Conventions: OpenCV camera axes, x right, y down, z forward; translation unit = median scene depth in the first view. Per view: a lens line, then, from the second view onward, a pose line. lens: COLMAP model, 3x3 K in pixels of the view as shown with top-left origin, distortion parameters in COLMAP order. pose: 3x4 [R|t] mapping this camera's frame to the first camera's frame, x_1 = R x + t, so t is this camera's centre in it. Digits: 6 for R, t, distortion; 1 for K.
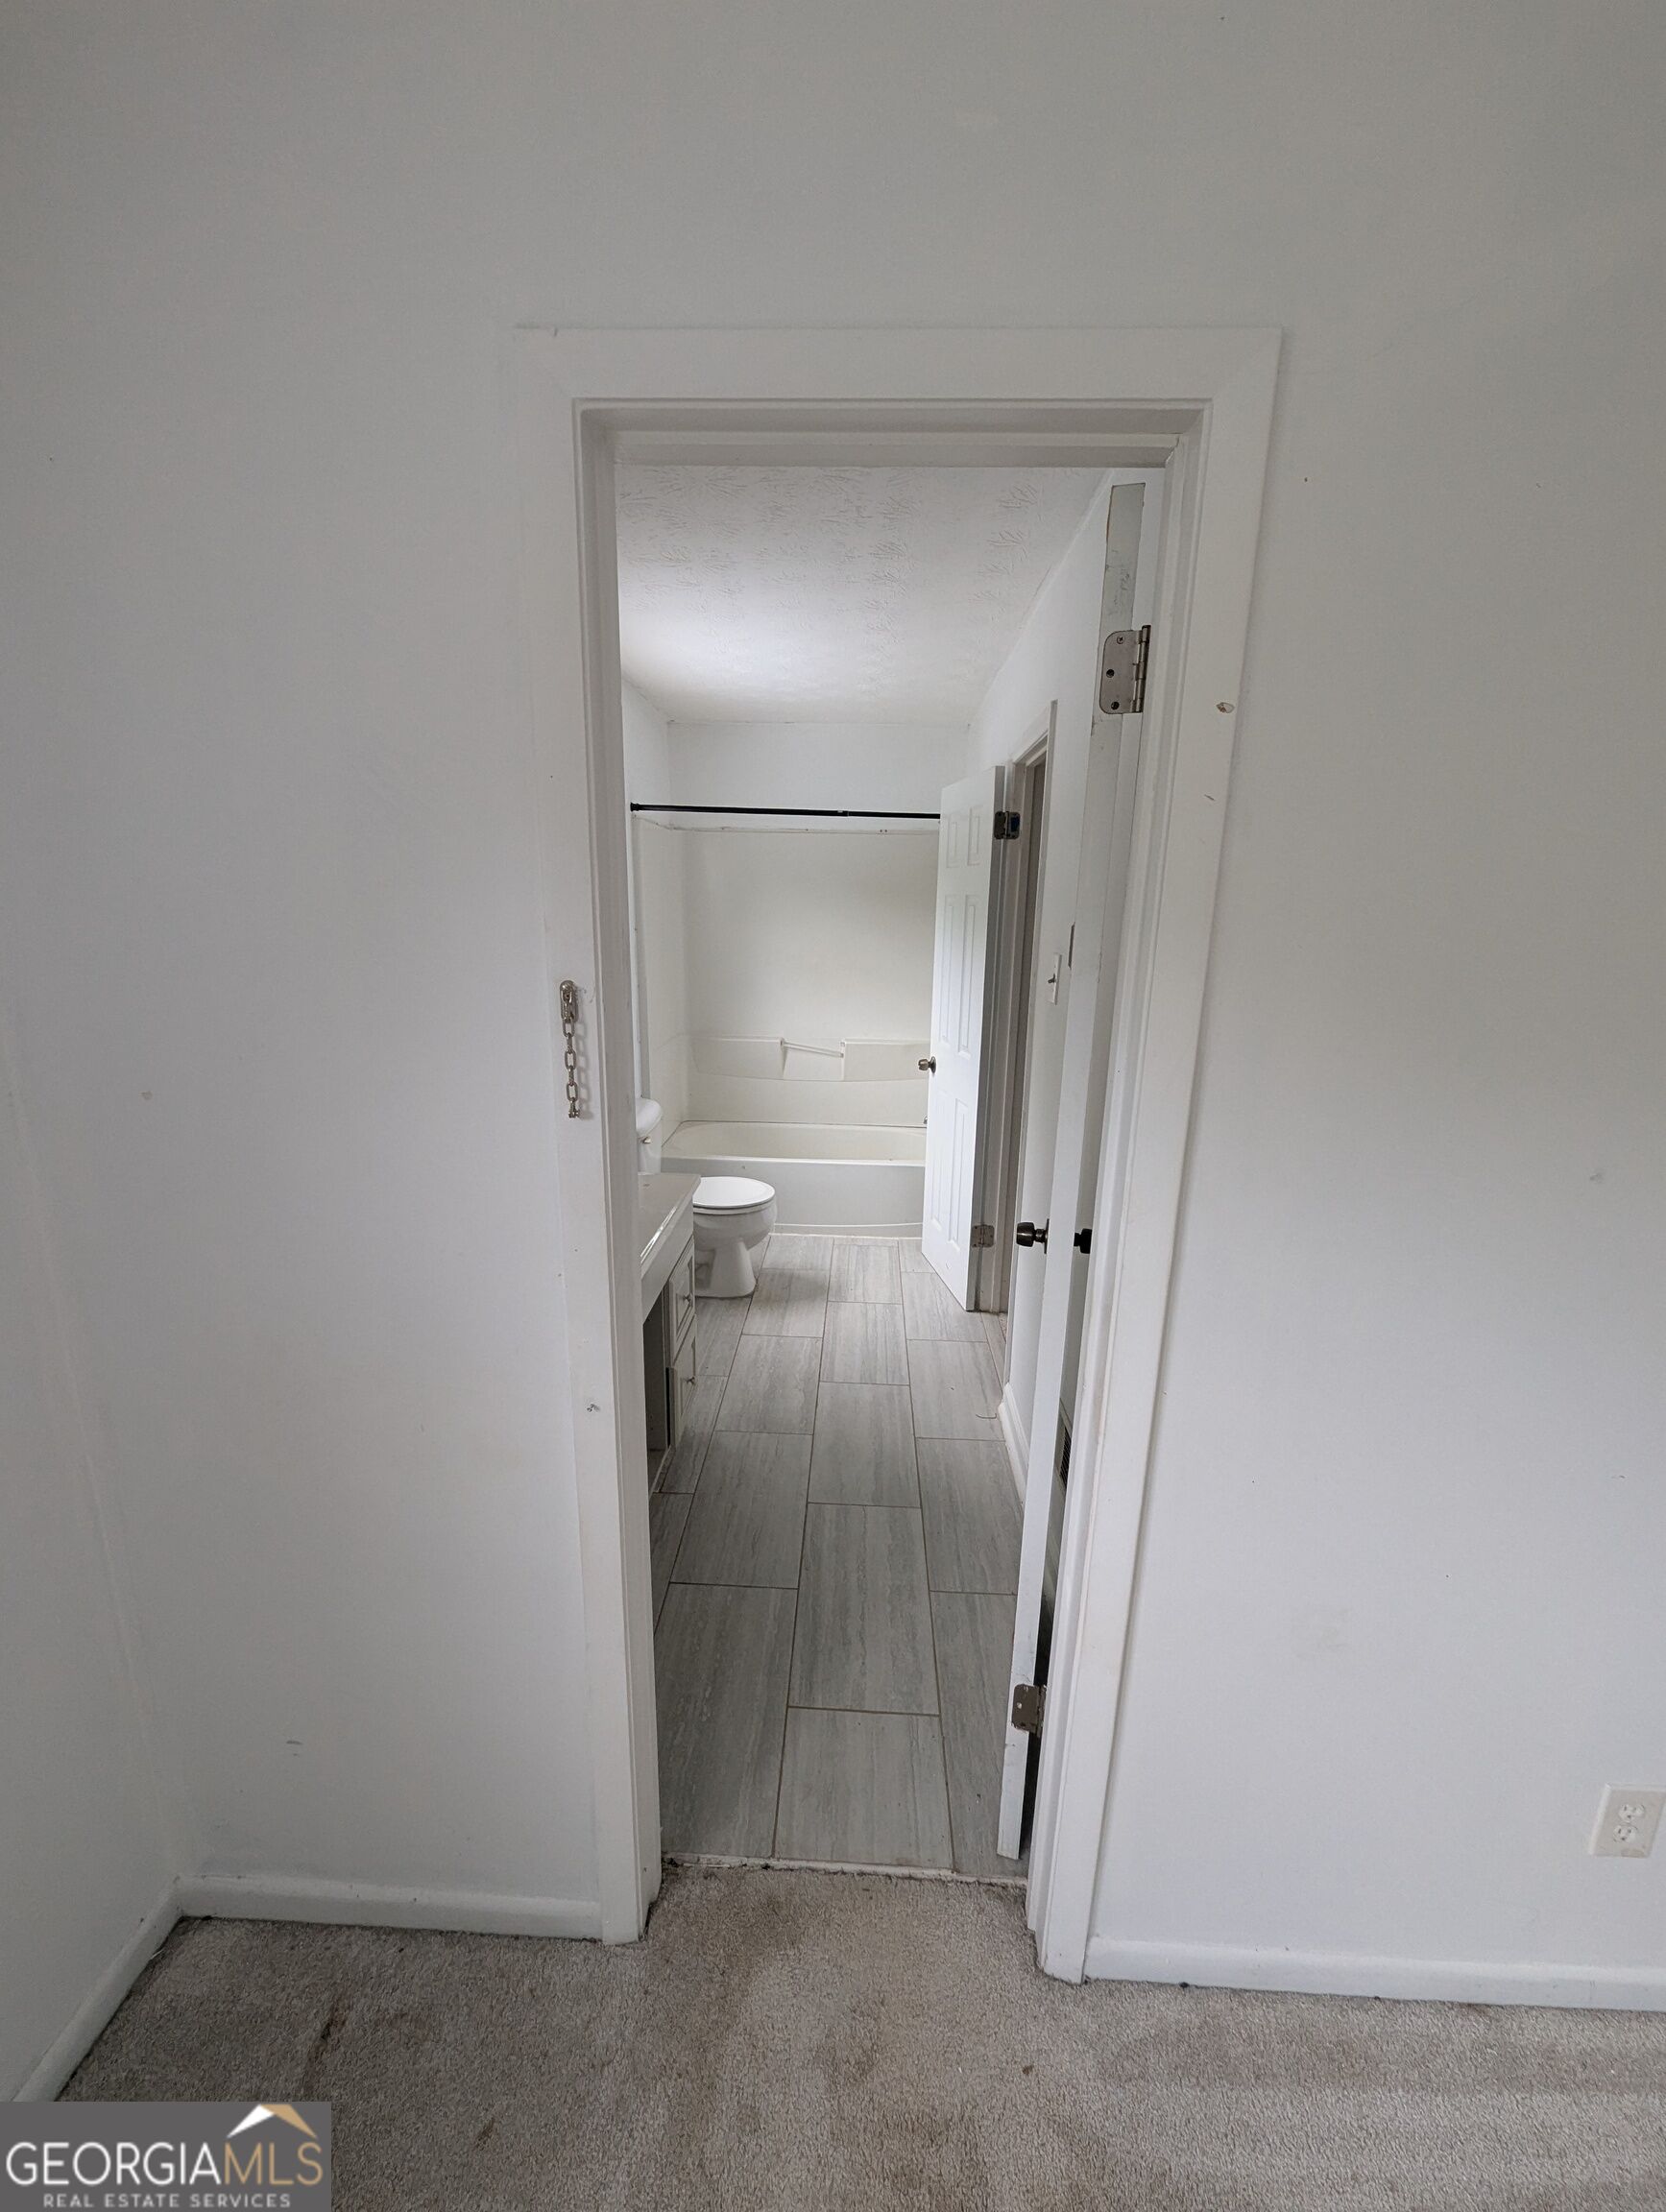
lens RADIAL K [[871.3, 0, 830.3], [0, 871.3, 1109.4], [0, 0, 1]] dist [0.007090, -0.002757]
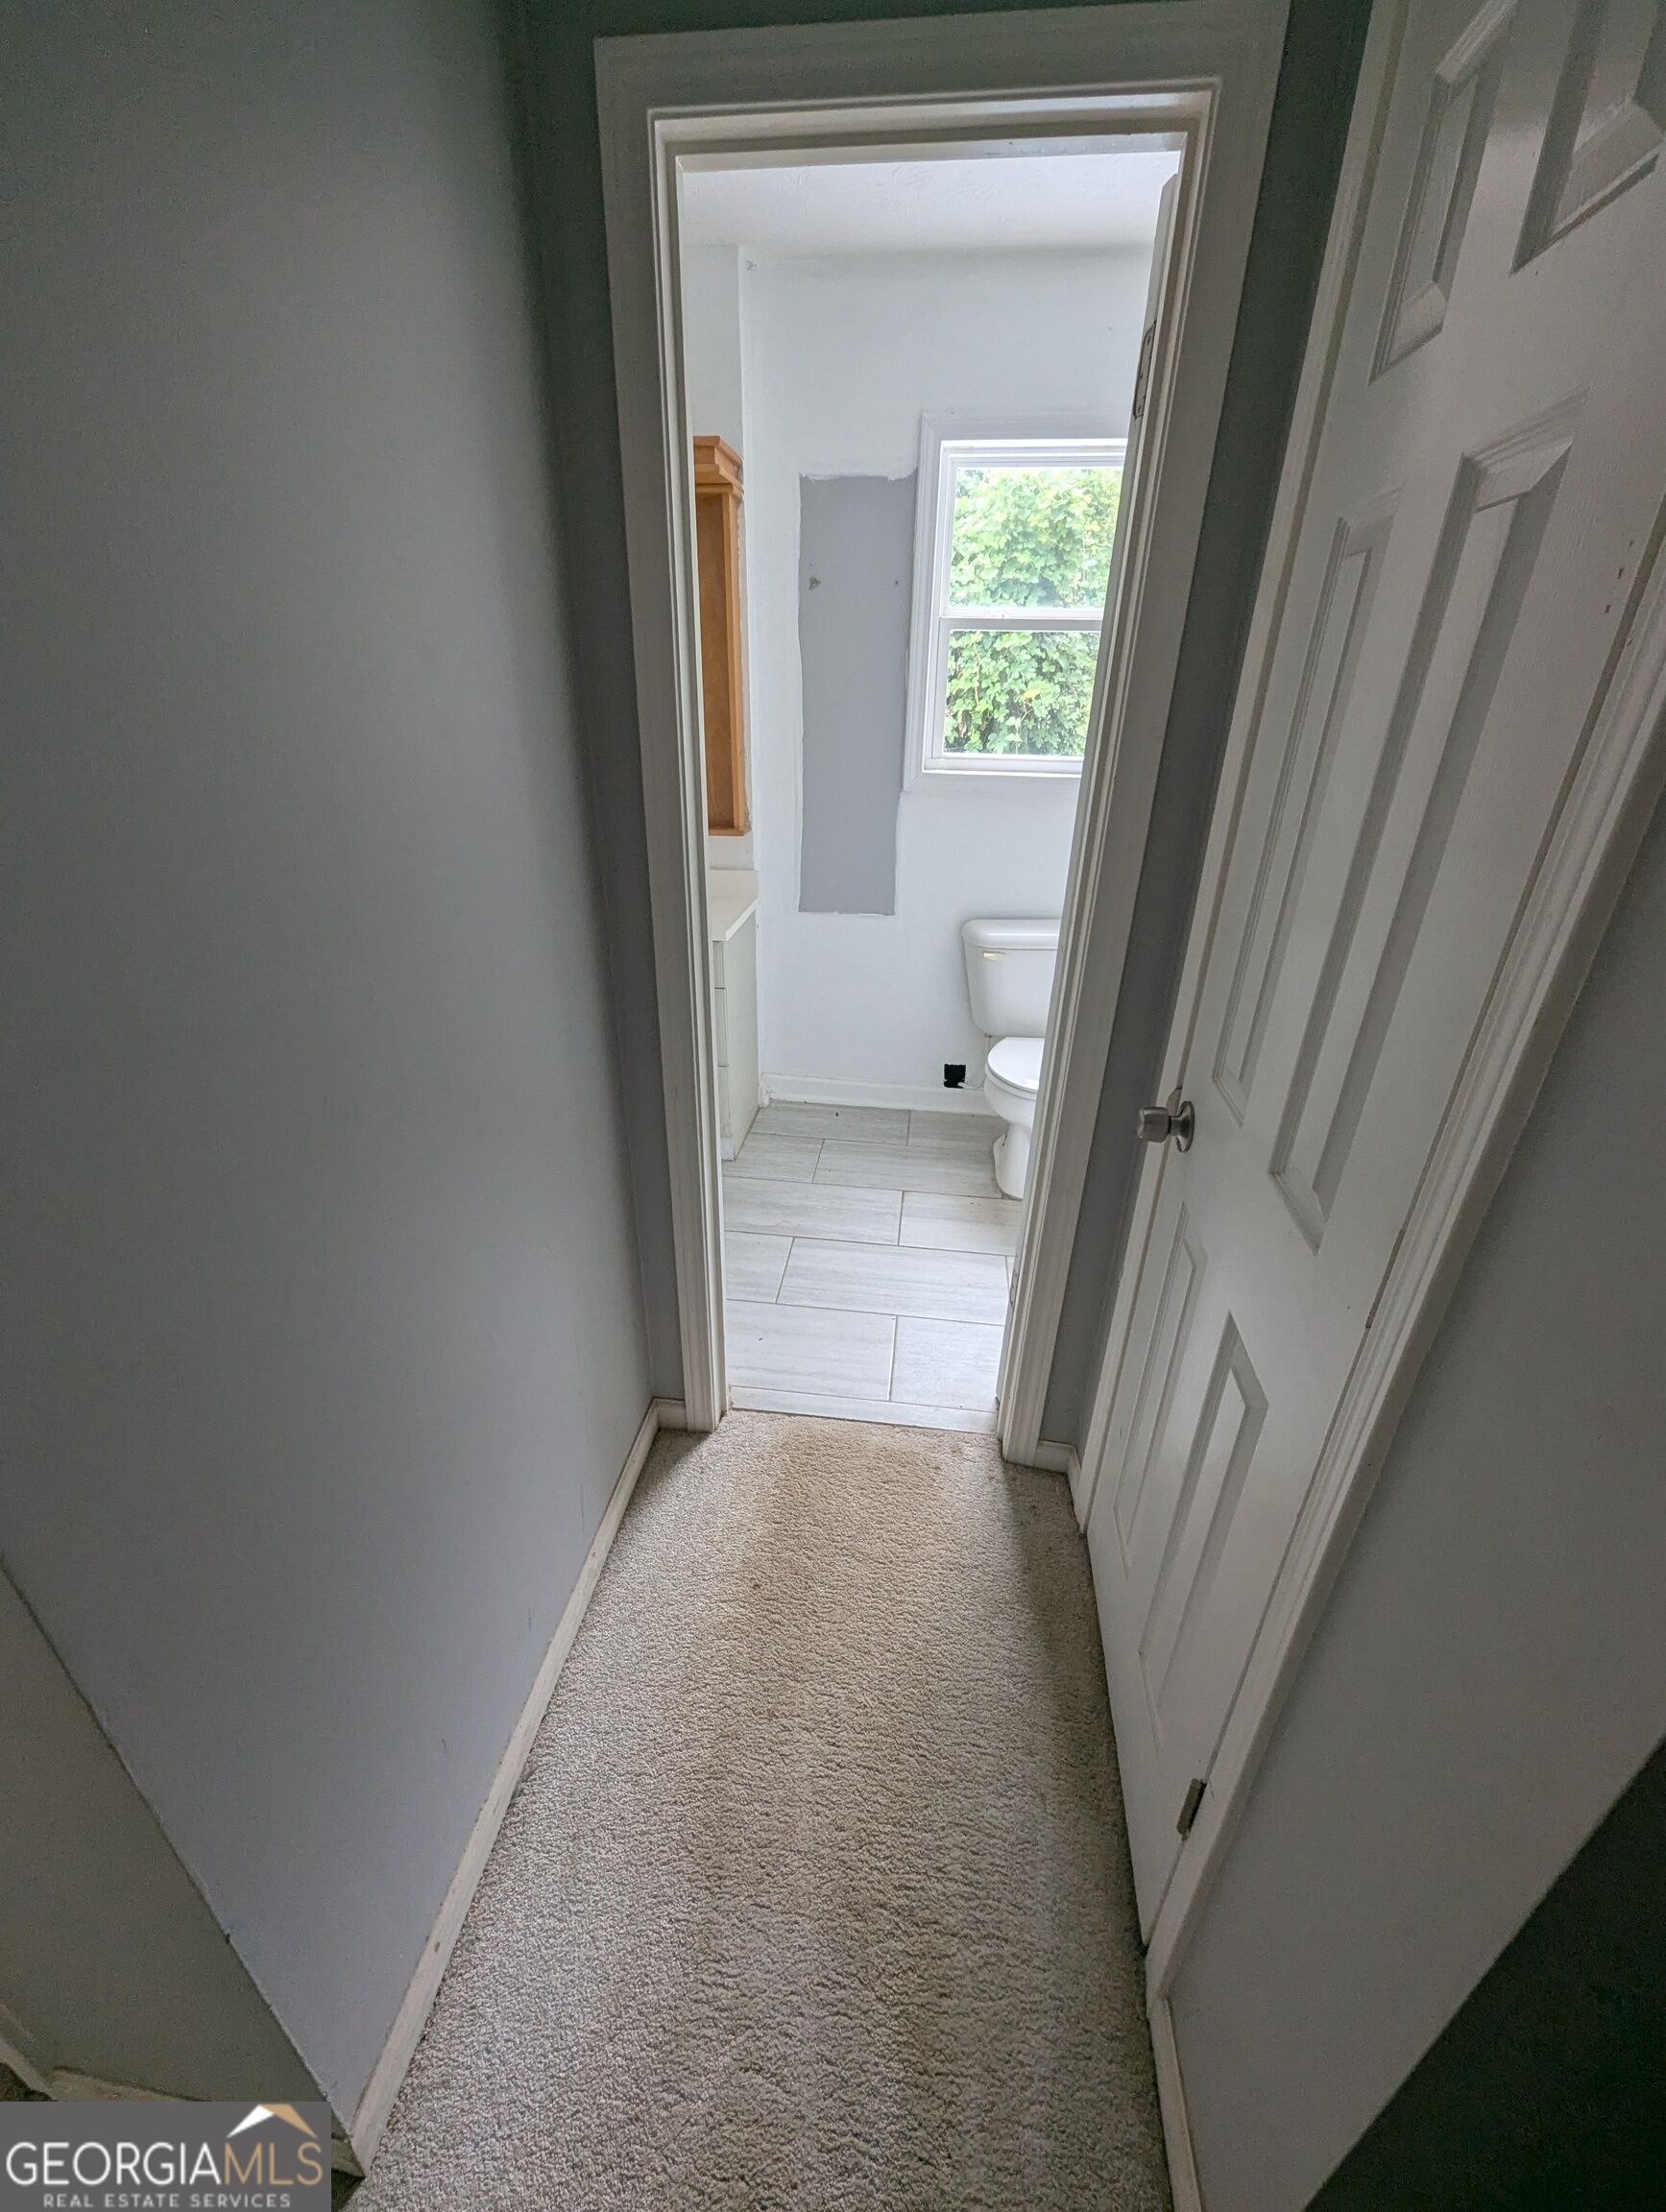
lens RADIAL K [[871.3, 0, 831.4], [0, 871.3, 1108.8], [0, 0, 1]] dist [0.007090, -0.002757]
pose [[-0.079584, 0.422995, -0.902631, 0.828196], [-0.248720, 0.868437, 0.428900, -0.209781], [0.965300, 0.258636, 0.036093, 1.125354]]
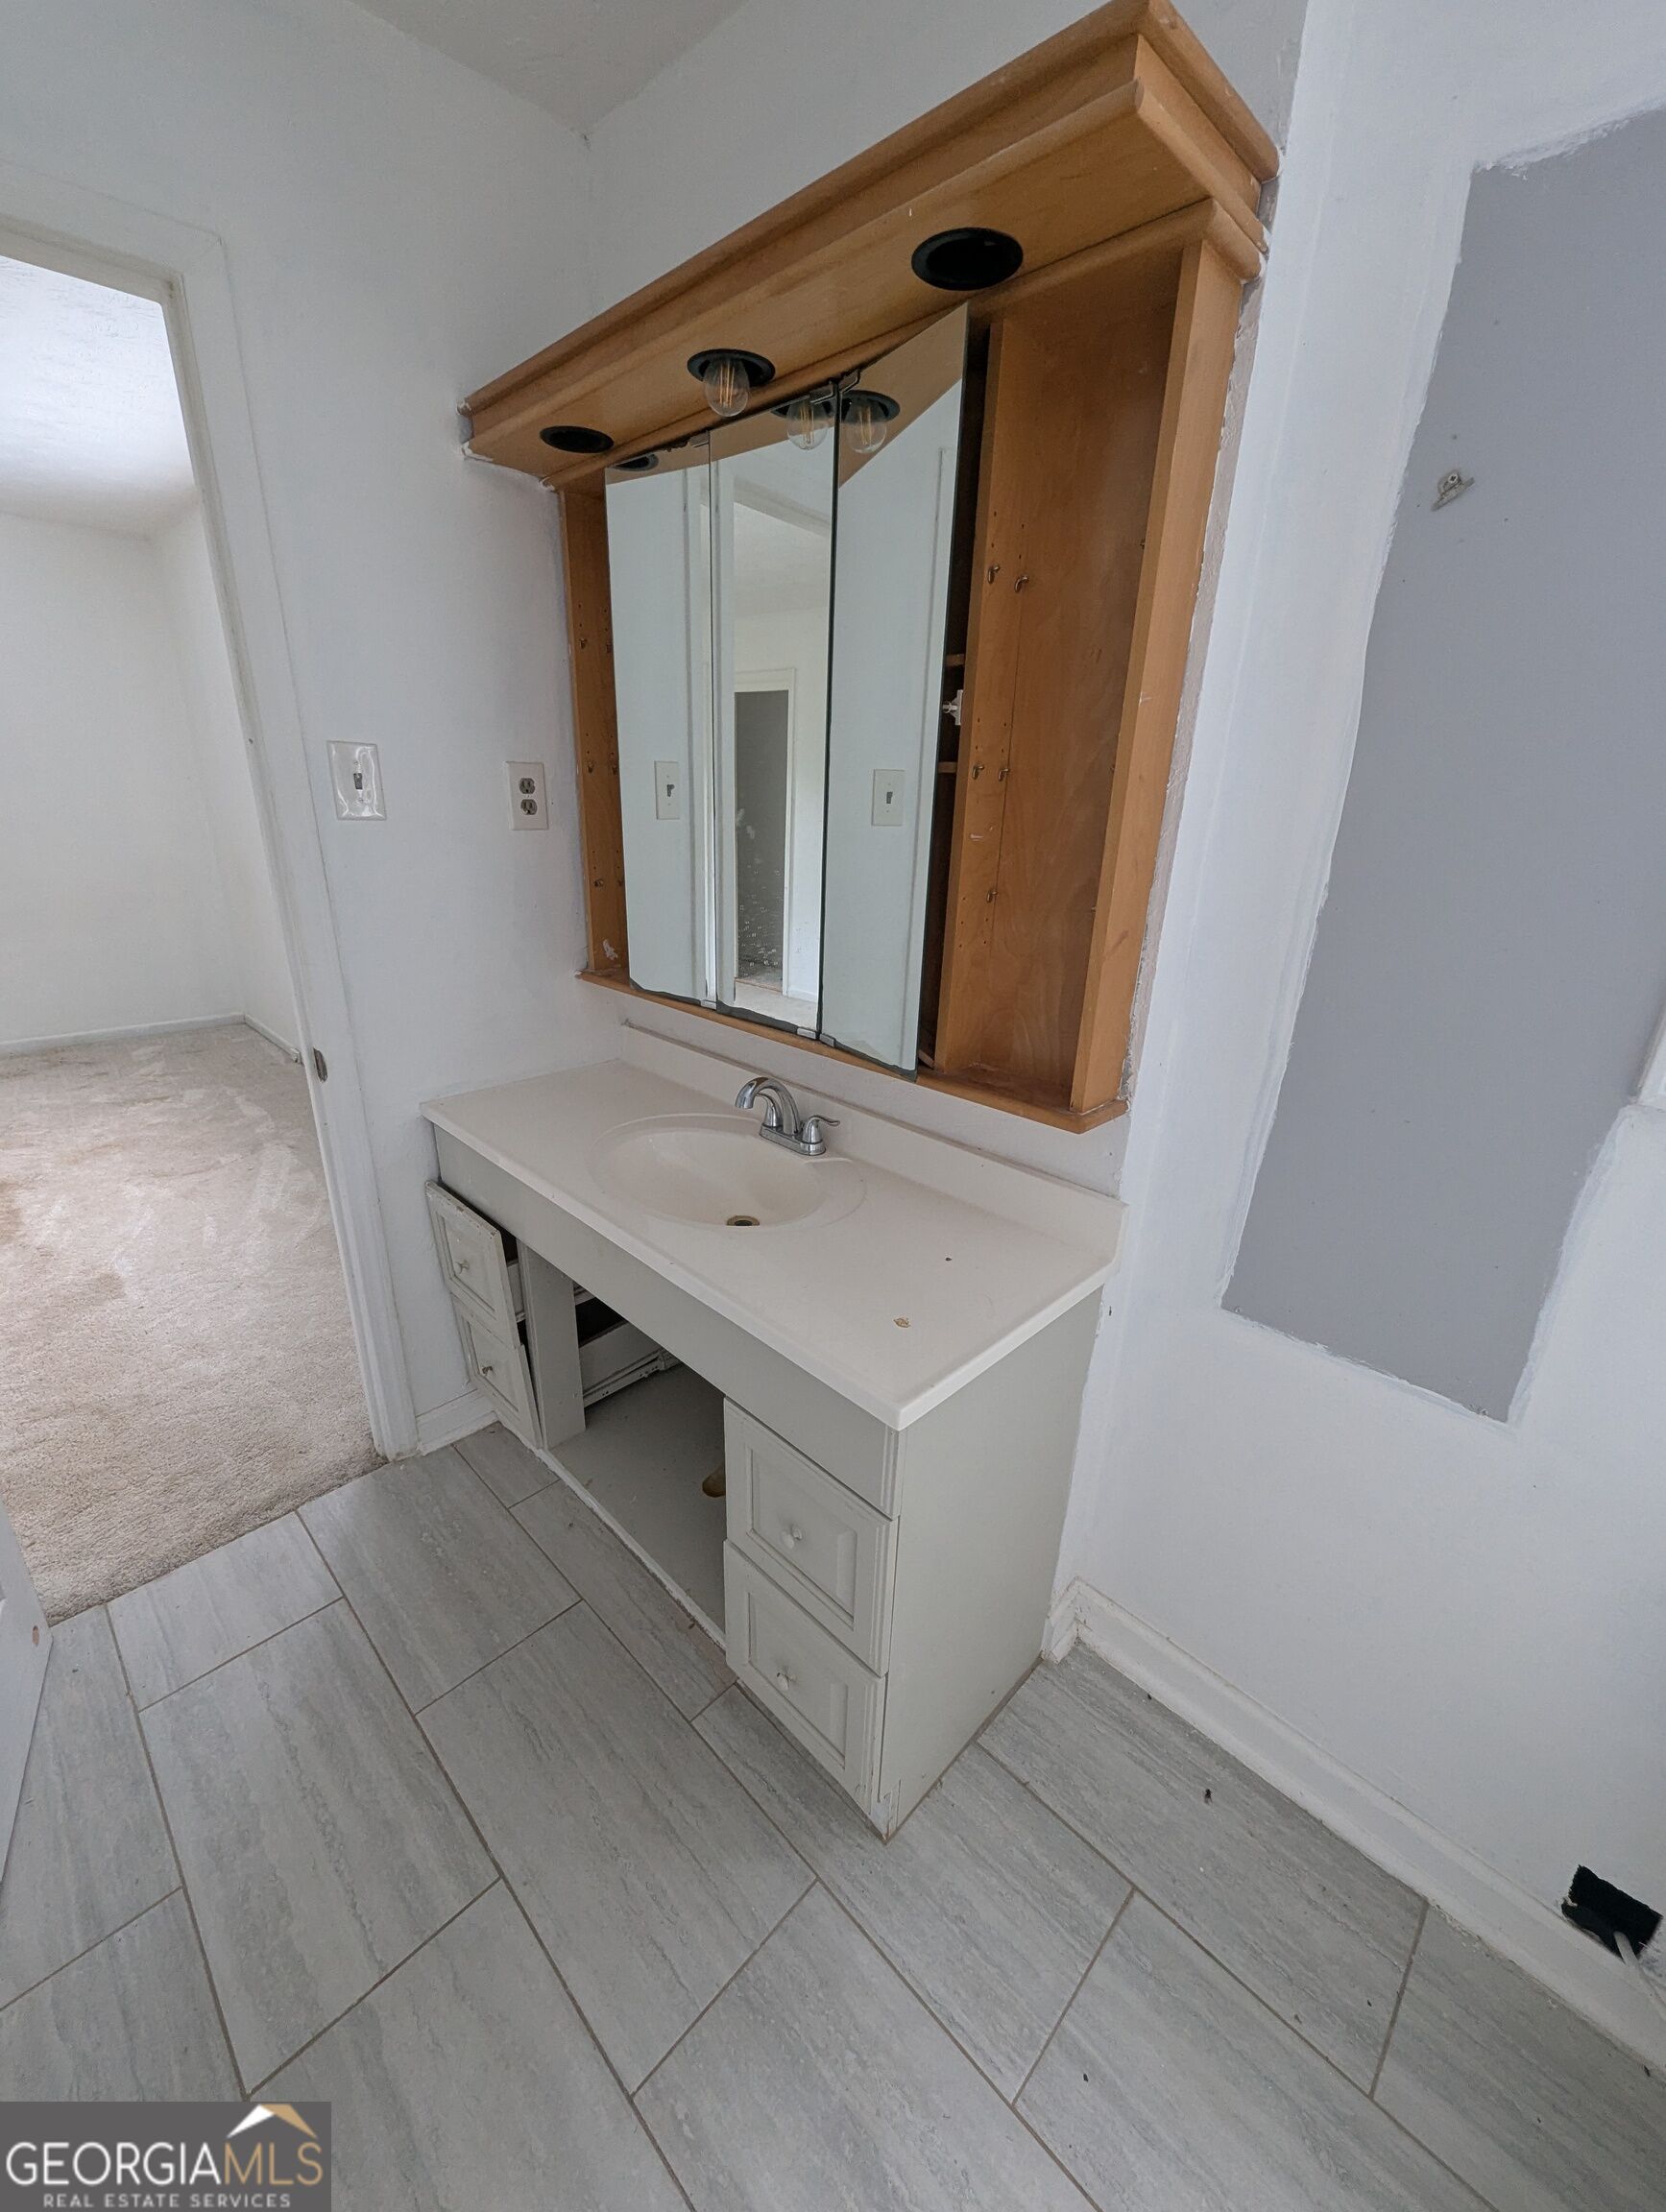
lens RADIAL K [[871.3, 0, 829.7], [0, 871.3, 1105.5], [0, 0, 1]] dist [0.007090, -0.002757]
pose [[-0.669483, 0.218472, -0.709974, 0.101593], [-0.215062, 0.857832, 0.466768, -0.199622], [0.711014, 0.465181, -0.527319, 1.104818]]
